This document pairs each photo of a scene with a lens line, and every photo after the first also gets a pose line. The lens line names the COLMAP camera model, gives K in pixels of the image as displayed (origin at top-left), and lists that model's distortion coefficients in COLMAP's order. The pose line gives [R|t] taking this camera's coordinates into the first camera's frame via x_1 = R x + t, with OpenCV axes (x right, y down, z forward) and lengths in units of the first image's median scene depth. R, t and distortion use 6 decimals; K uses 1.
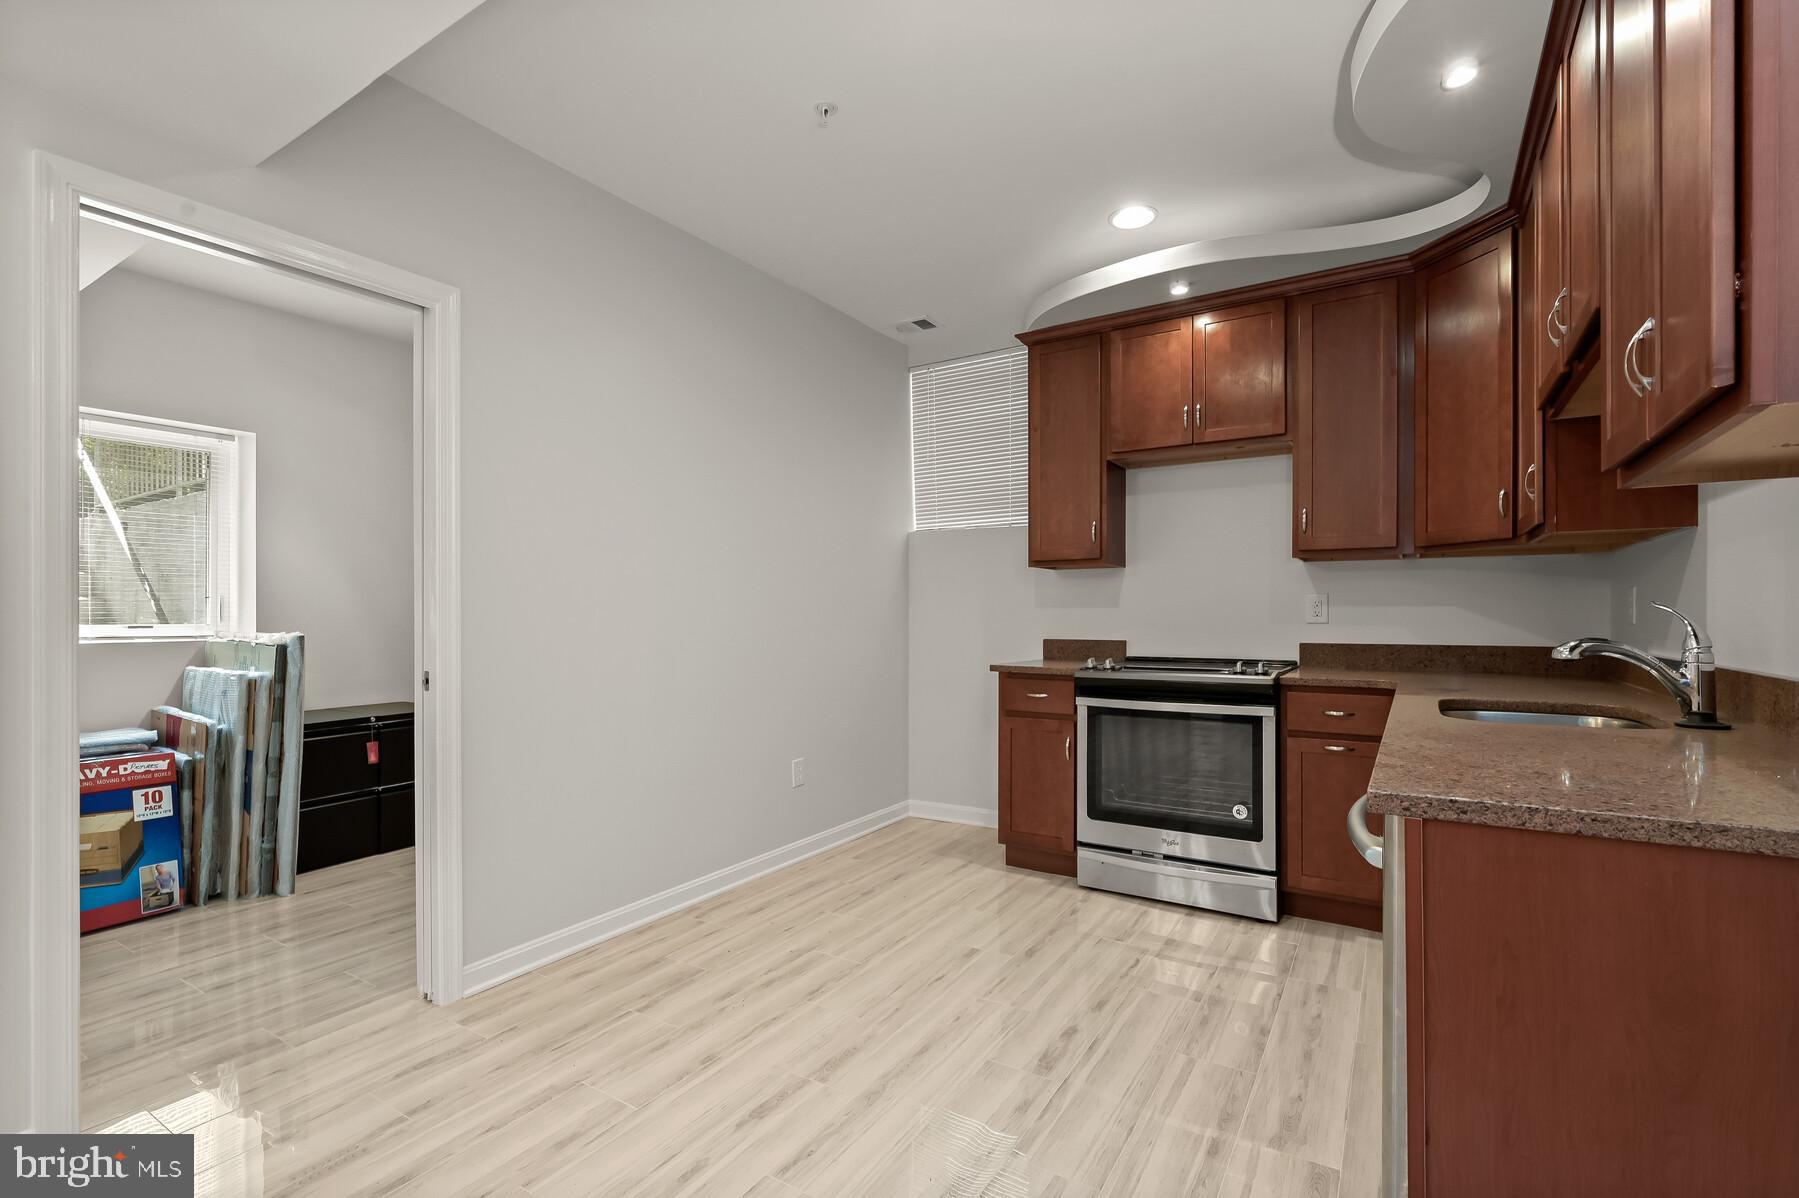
lens RADIAL K [[812.3, 0, 902.7], [0, 812.3, 605.2], [0, 0, 1]] dist [0.000098, 0.000010]
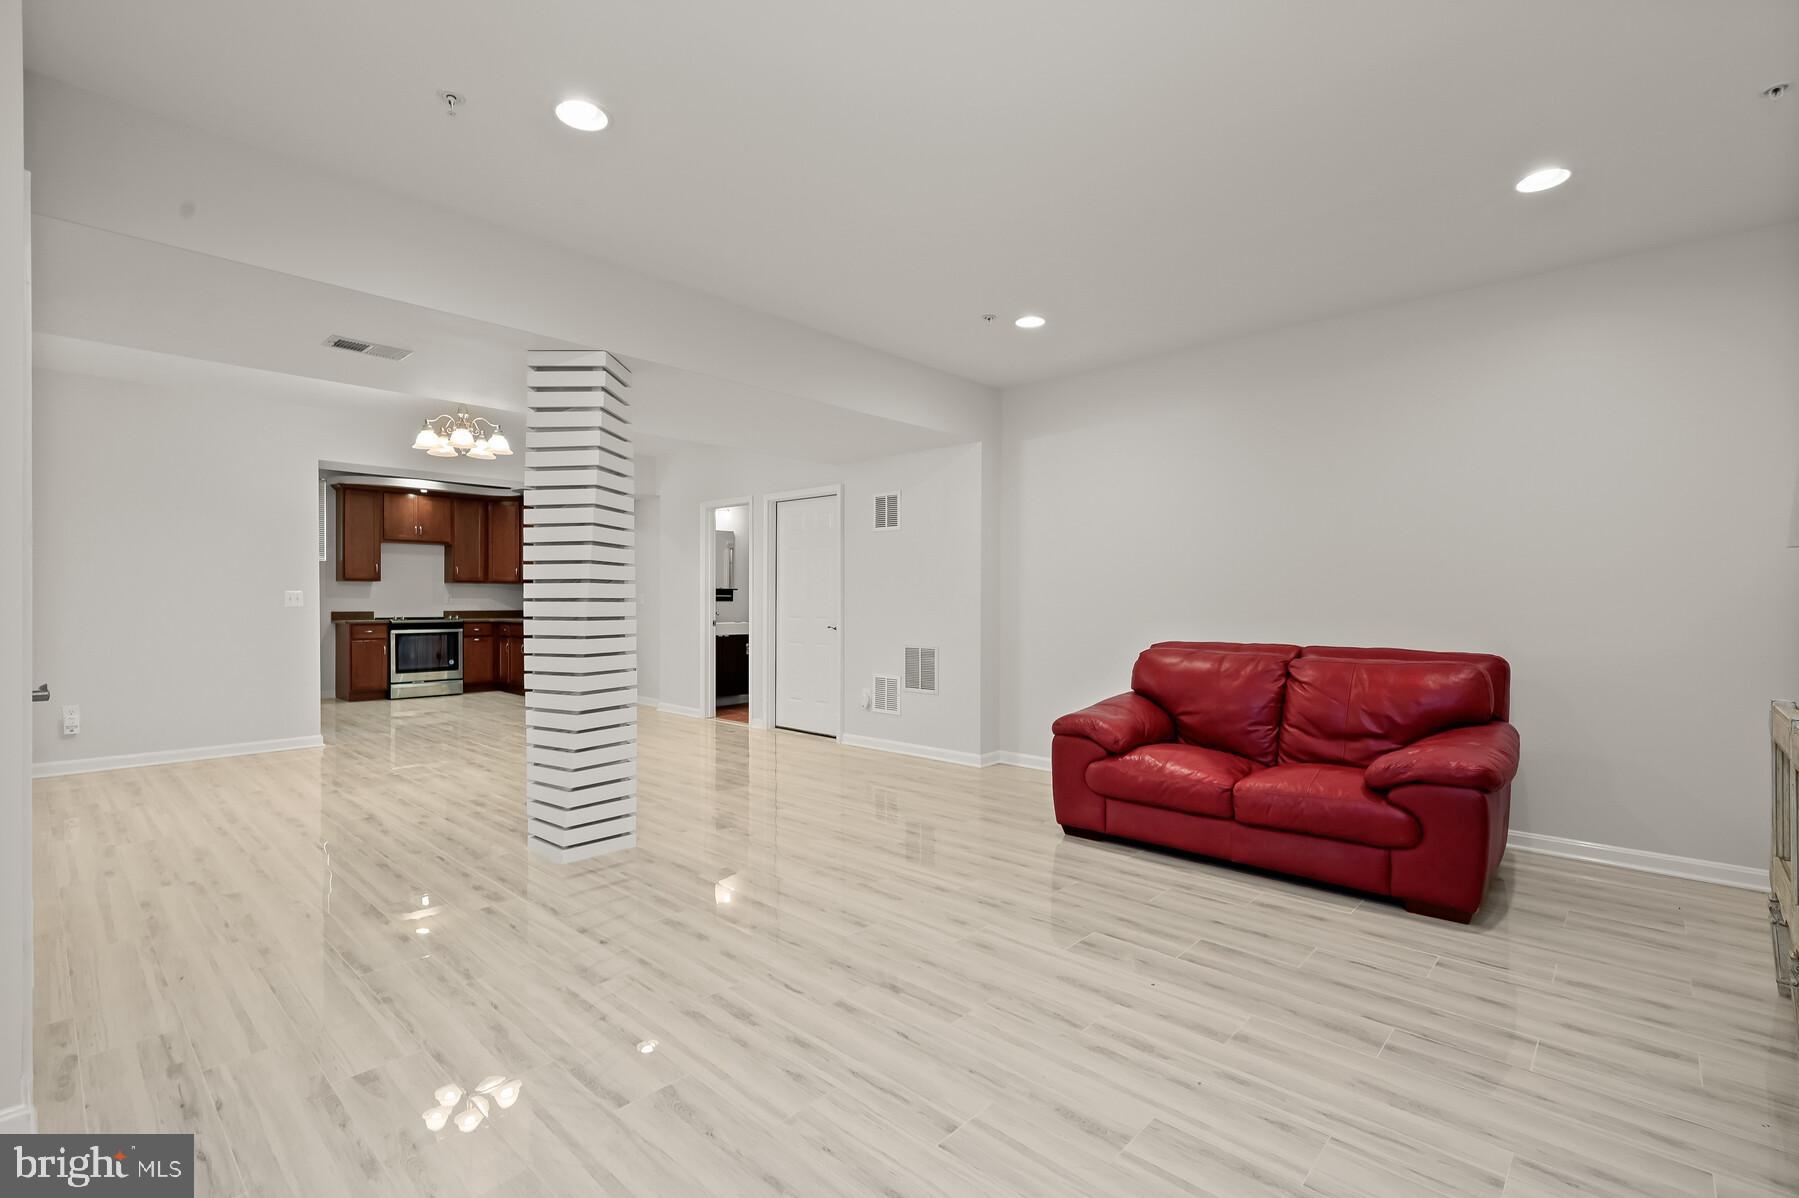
lens RADIAL K [[792.6, 0, 901.8], [0, 792.6, 603.4], [0, 0, 1]] dist [-0.002525, 0.000023]
pose [[0.181153, 0.000194, 0.983455, -2.131151], [-0.010334, 0.999945, 0.001706, -0.001868], [-0.983401, -0.010472, 0.181145, -1.198964]]
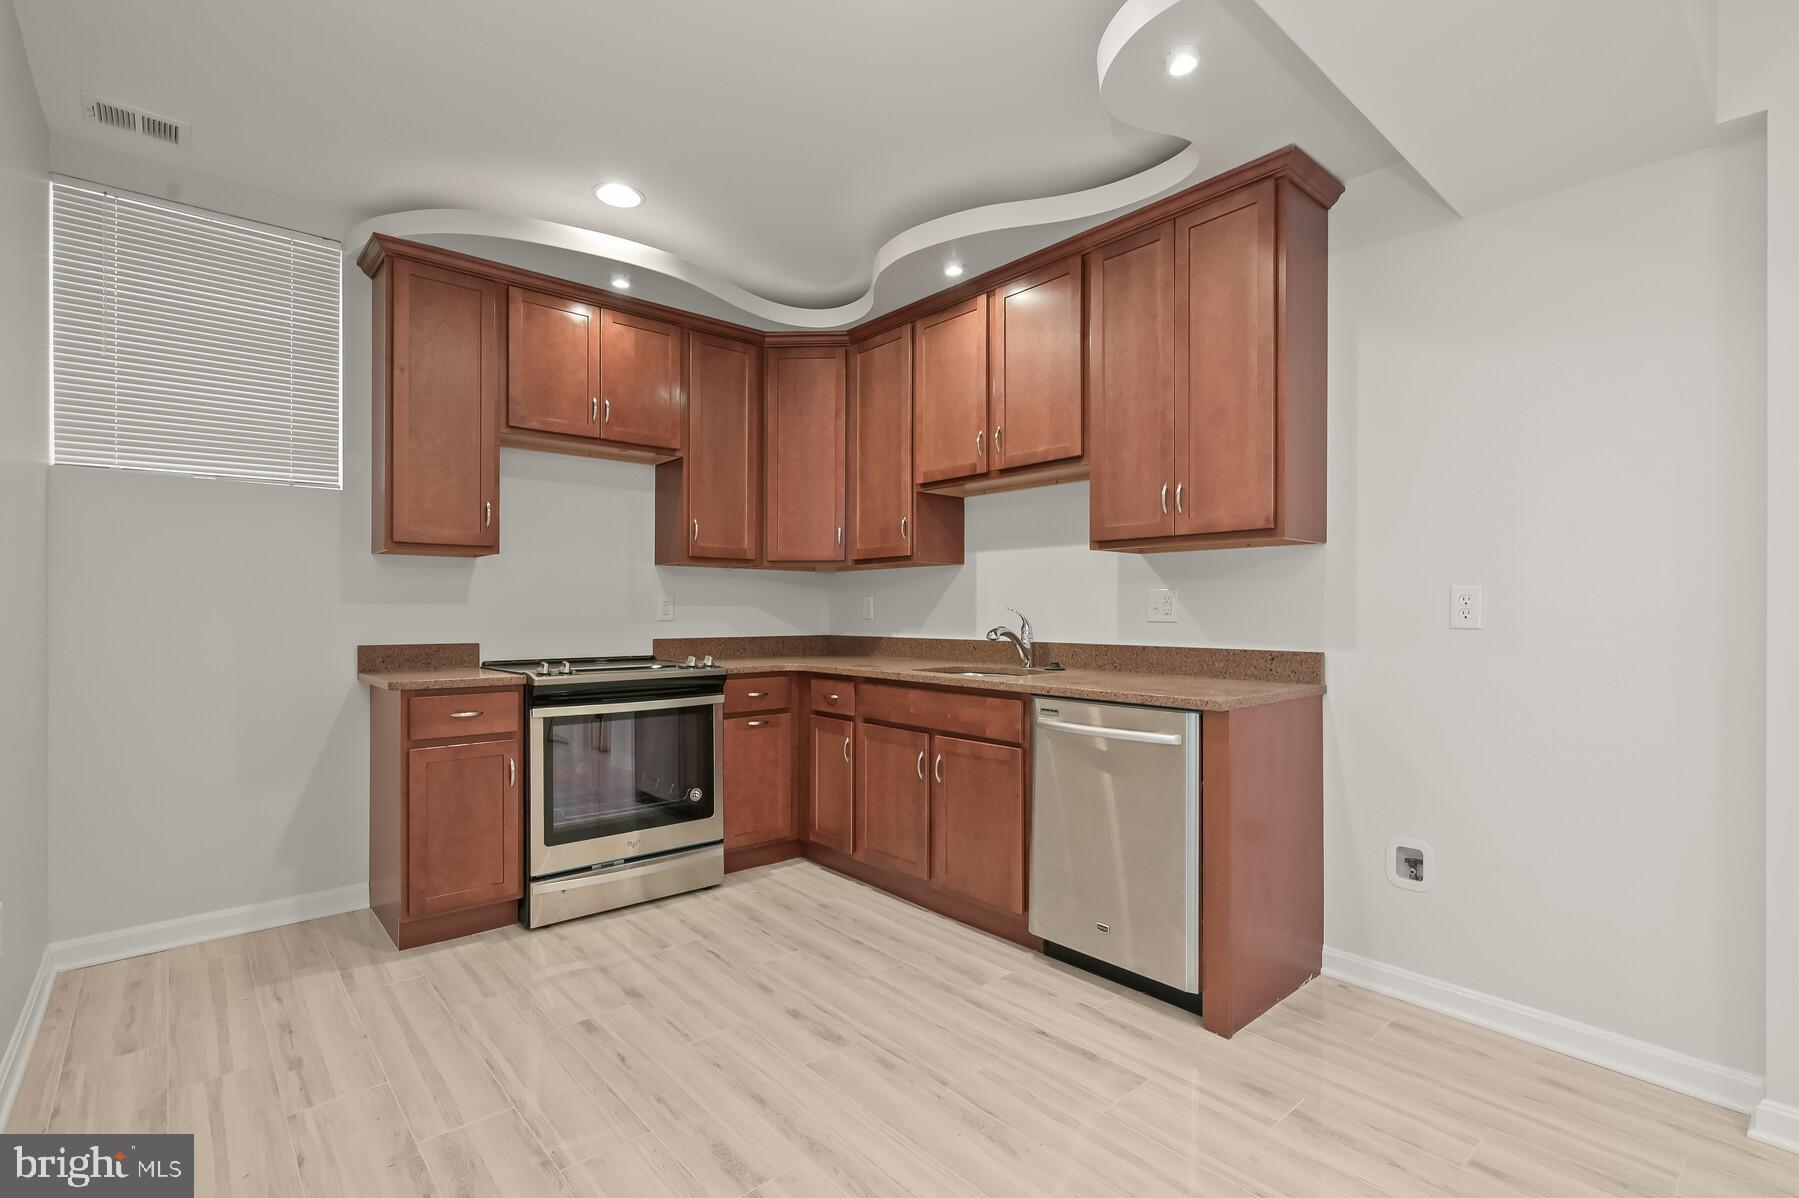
lens RADIAL K [[833.5, 0, 909.5], [0, 833.5, 600.8], [0, 0, 1]] dist [0.003210, 0.000666]
pose [[0.277876, 0.015439, 0.960493, -0.526260], [-0.010506, 0.999860, -0.013032, 0.006364], [-0.960560, -0.006469, 0.277999, 0.377340]]
